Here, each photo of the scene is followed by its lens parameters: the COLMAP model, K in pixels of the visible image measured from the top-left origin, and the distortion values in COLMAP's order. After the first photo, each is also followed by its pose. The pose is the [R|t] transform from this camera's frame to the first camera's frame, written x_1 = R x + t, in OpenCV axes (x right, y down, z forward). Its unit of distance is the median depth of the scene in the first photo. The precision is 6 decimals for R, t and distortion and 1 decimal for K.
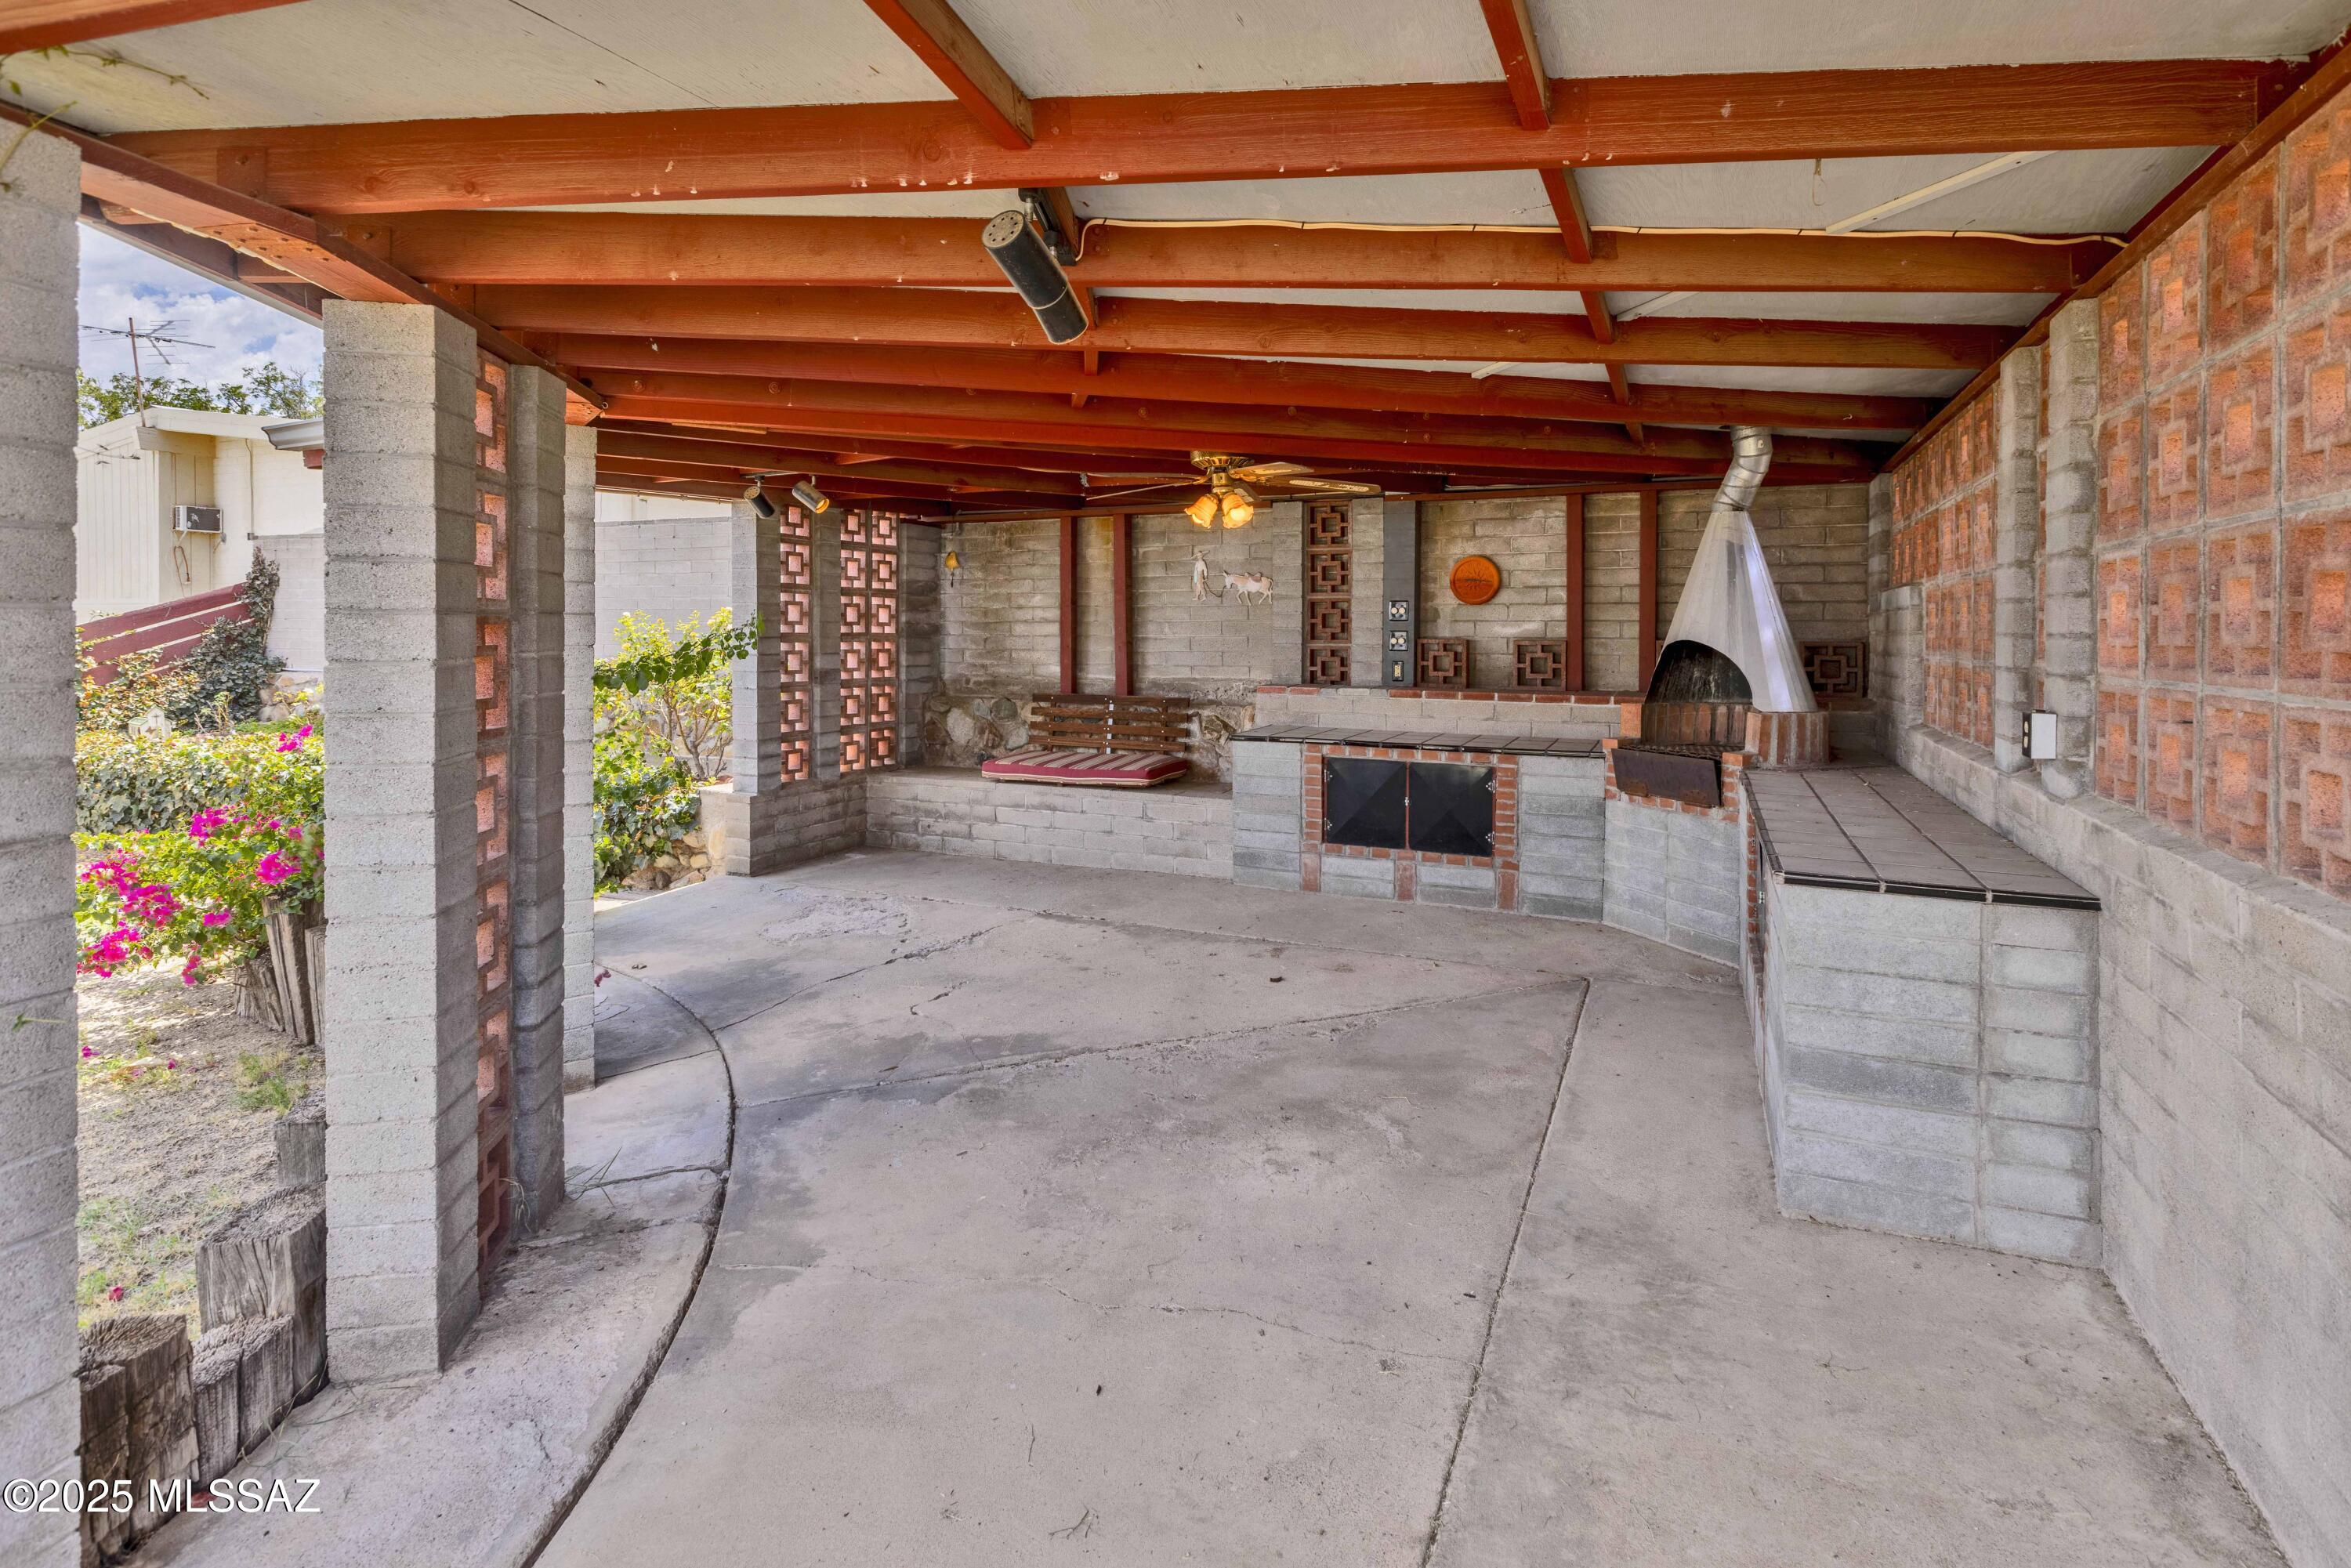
lens RADIAL K [[1113.4, 0, 1180.3], [0, 1113.4, 679.6], [0, 0, 1]] dist [0.001186, 0.000241]
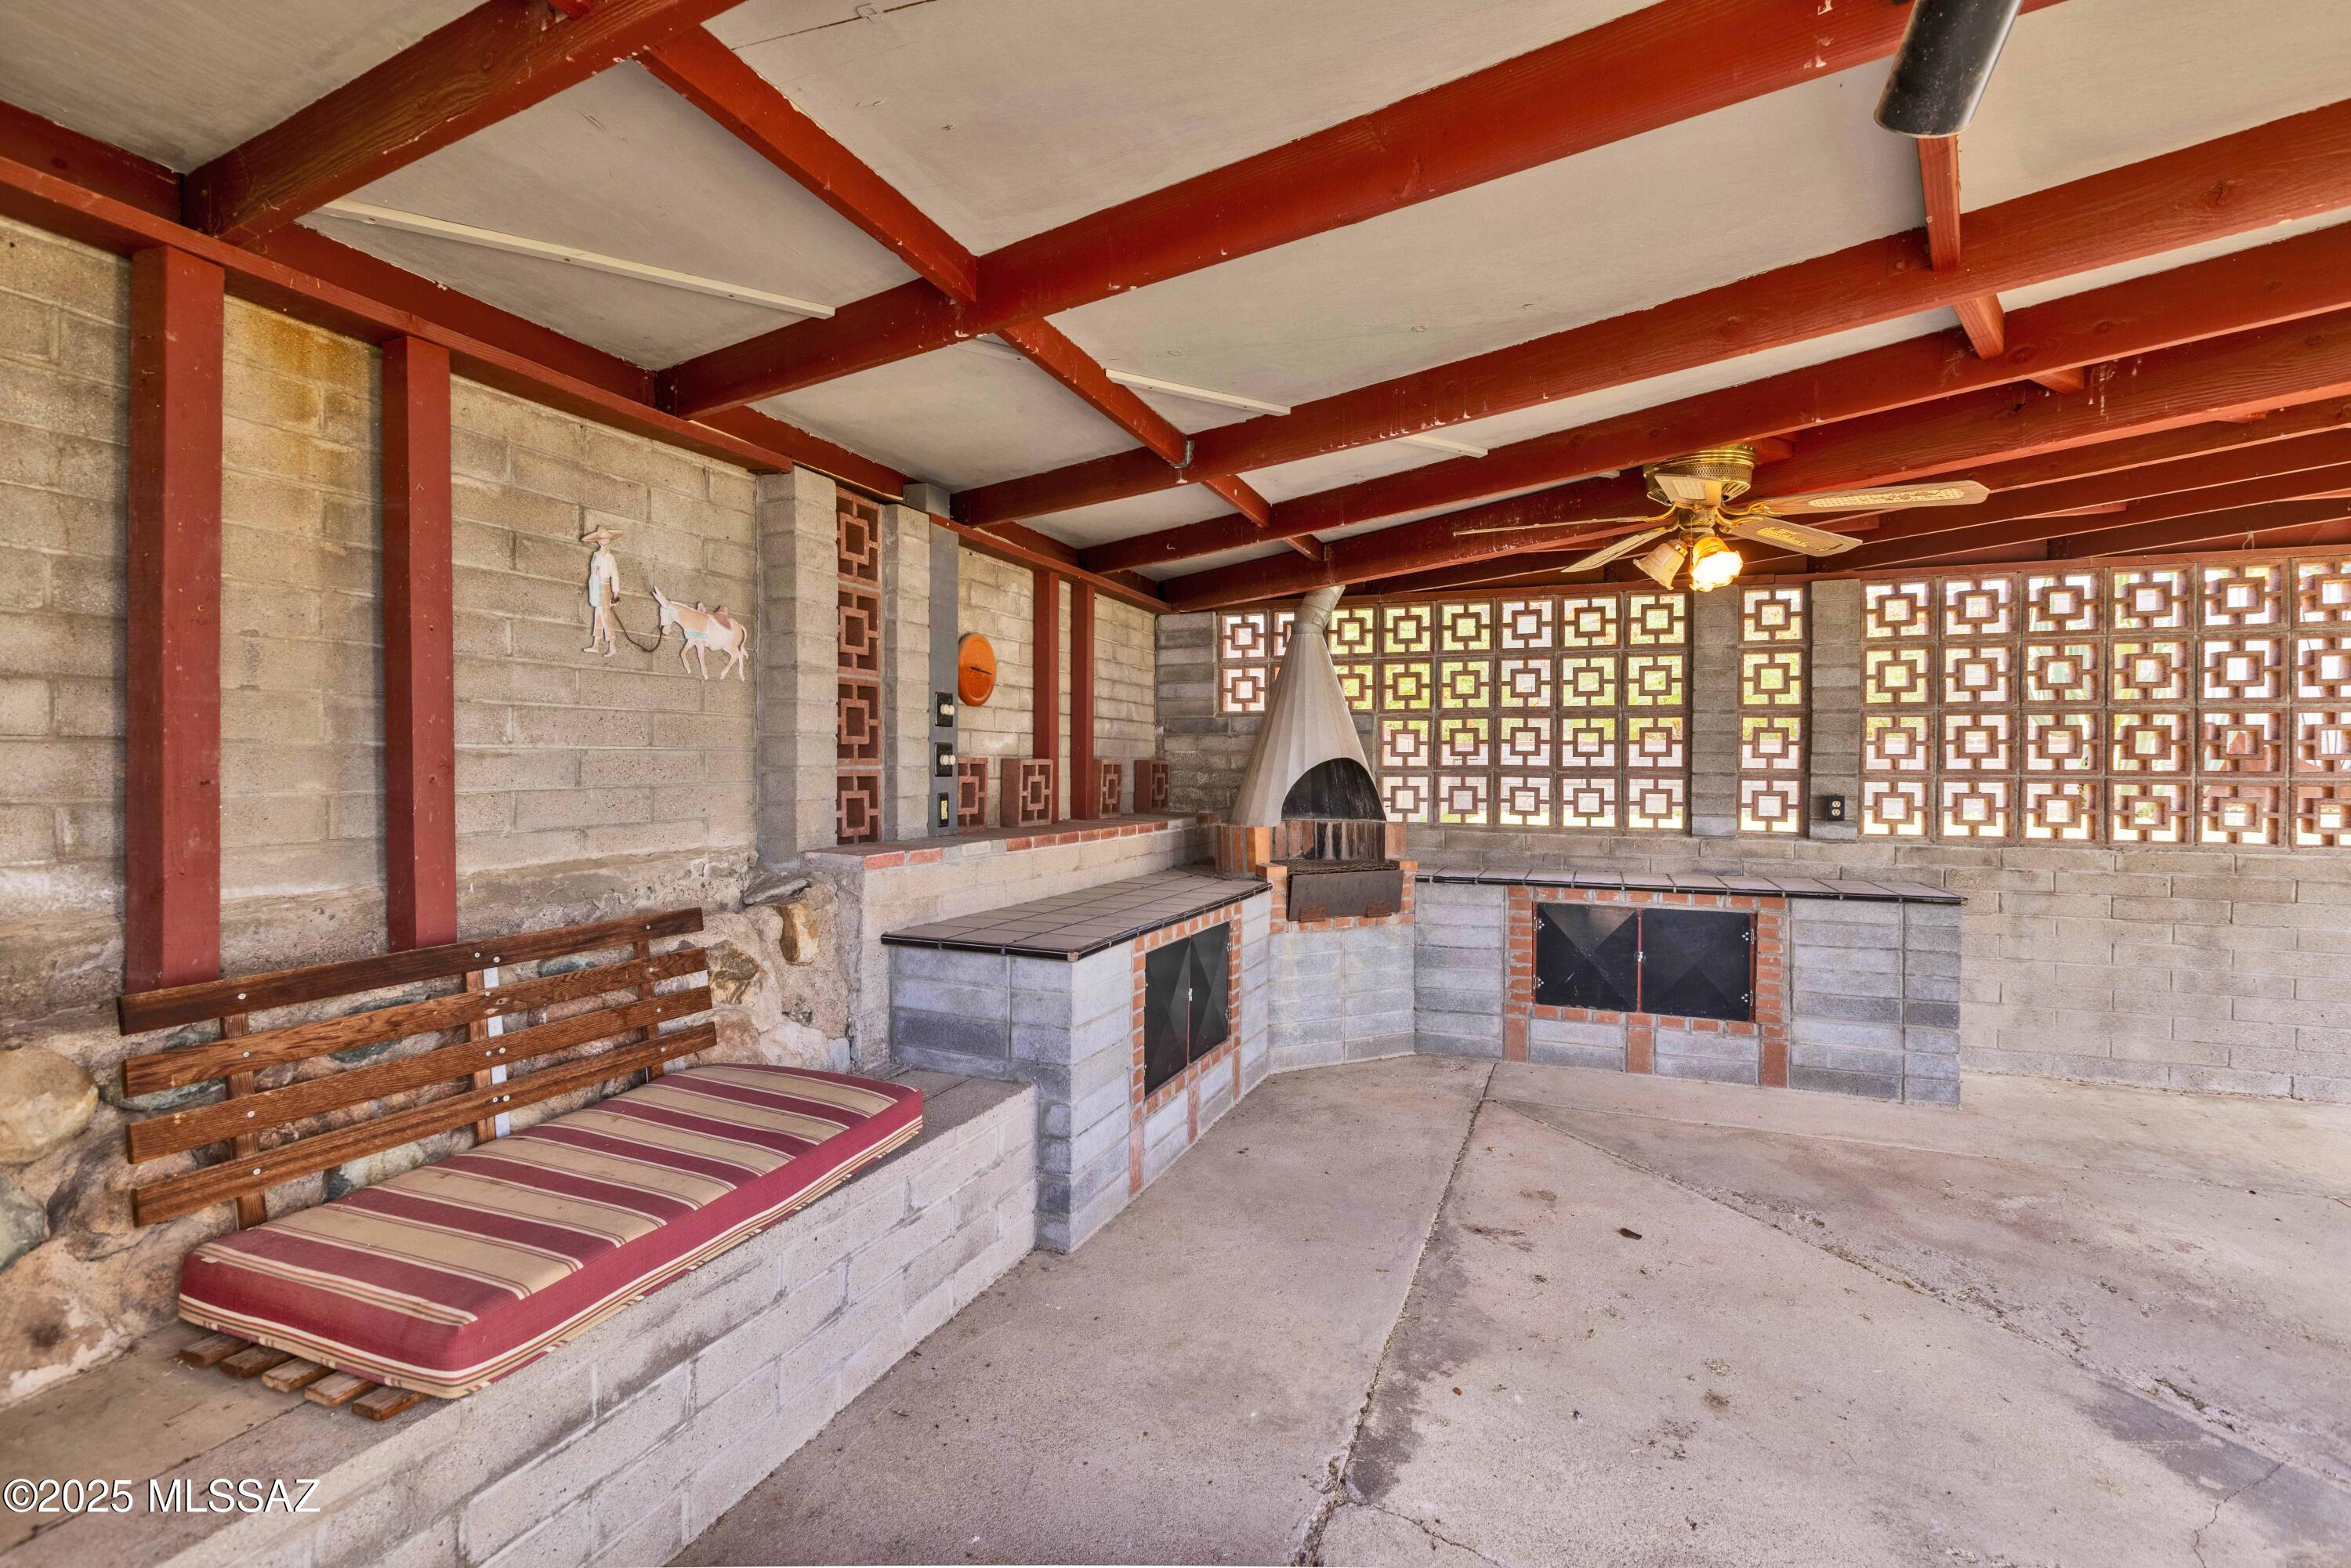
lens RADIAL K [[1101.5, 0, 1175.5], [0, 1101.5, 784.0], [0, 0, 1]] dist [0.000229, 0.000055]
pose [[-0.045555, -0.021156, 0.998738, -0.414771], [0.039263, 0.998965, 0.022952, -0.031076], [-0.998190, 0.040259, -0.044677, 0.922266]]
